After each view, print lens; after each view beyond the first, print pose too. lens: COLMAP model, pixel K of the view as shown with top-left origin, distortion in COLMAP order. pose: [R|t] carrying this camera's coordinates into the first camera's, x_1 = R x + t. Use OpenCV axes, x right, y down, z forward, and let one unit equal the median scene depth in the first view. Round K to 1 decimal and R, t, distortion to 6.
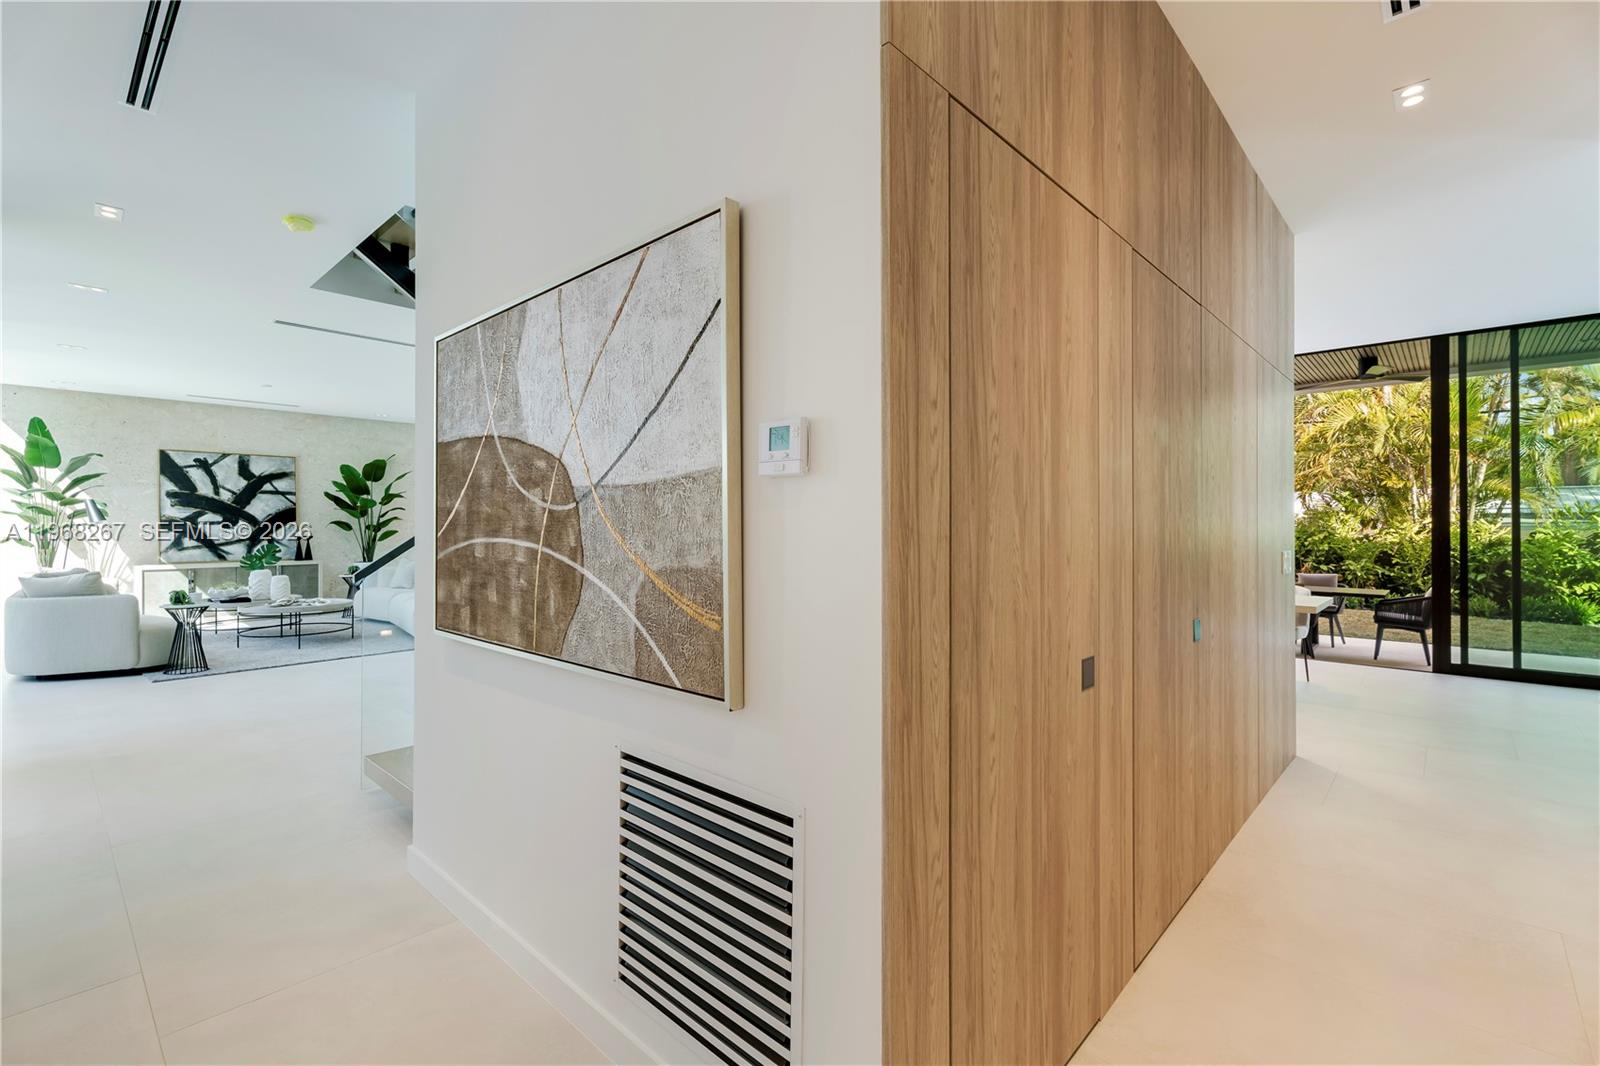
lens RADIAL K [[706.9, 0, 802.4], [0, 706.9, 526.7], [0, 0, 1]] dist [-0.003269, -0.000311]
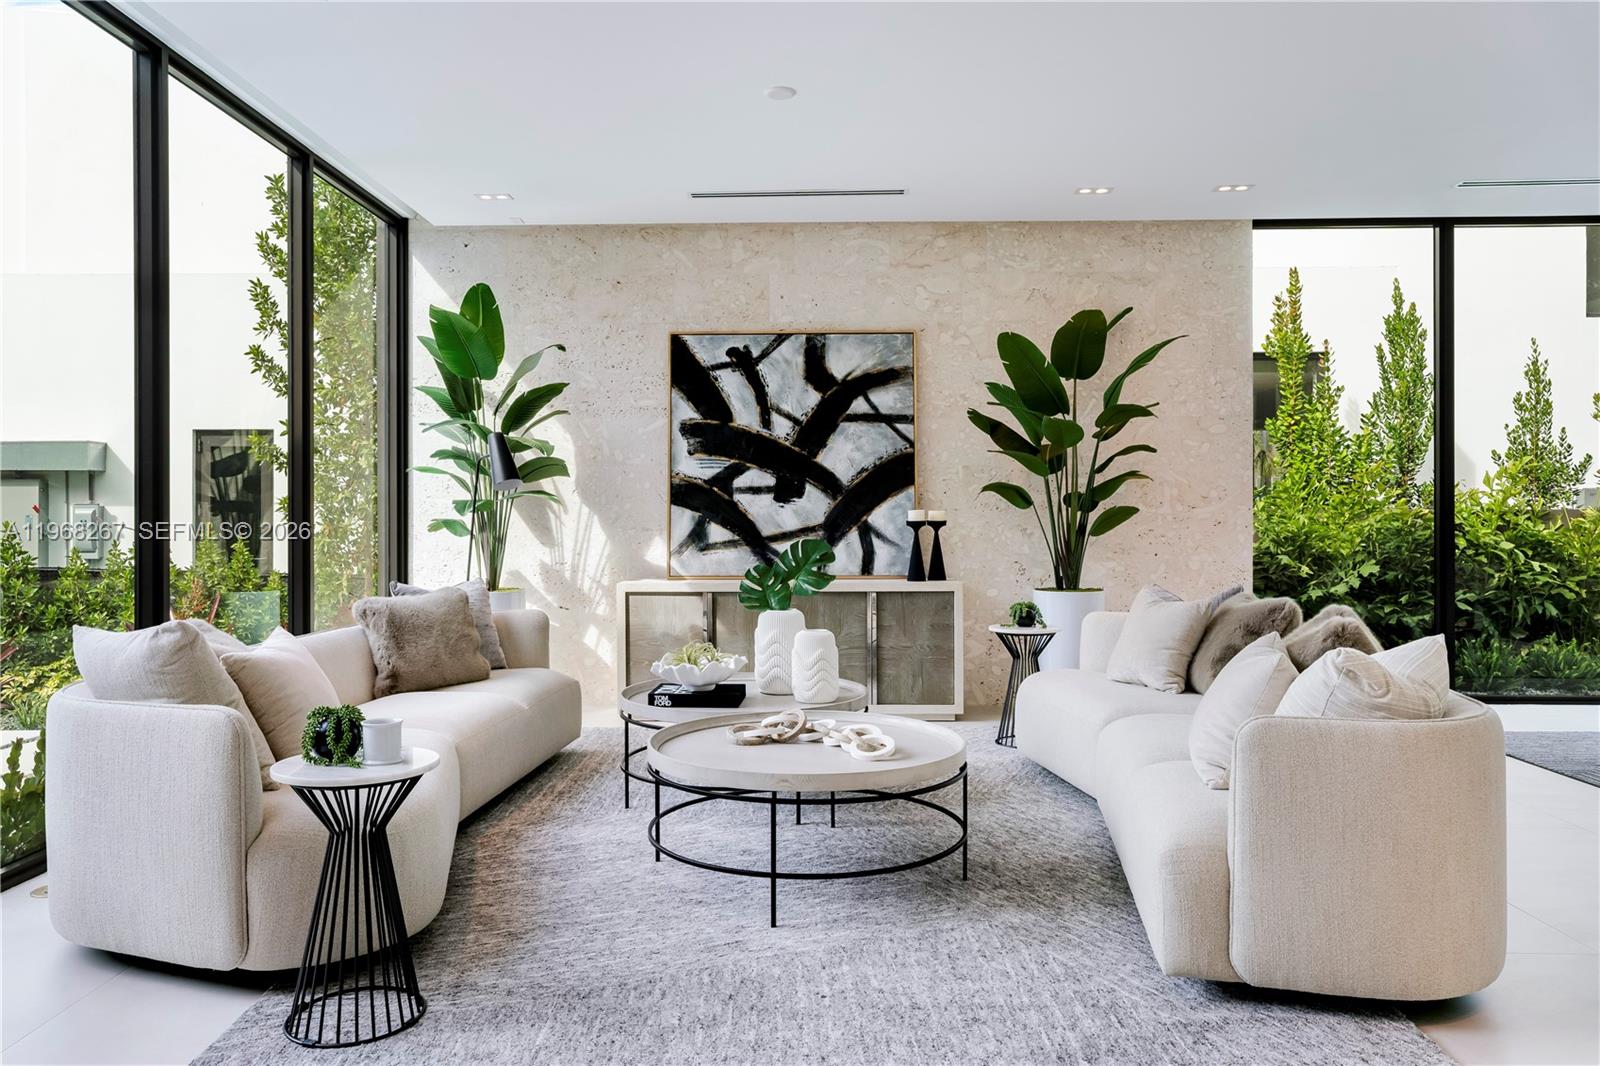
lens RADIAL K [[1134.9, 0, 792.6], [0, 1134.9, 518.8], [0, 0, 1]] dist [-0.001171, 0.005135]
pose [[0.668931, 0.000178, -0.743325, -0.281216], [0.001755, 0.999997, 0.001819, 0.011182], [0.743323, -0.002522, 0.668928, 0.522505]]
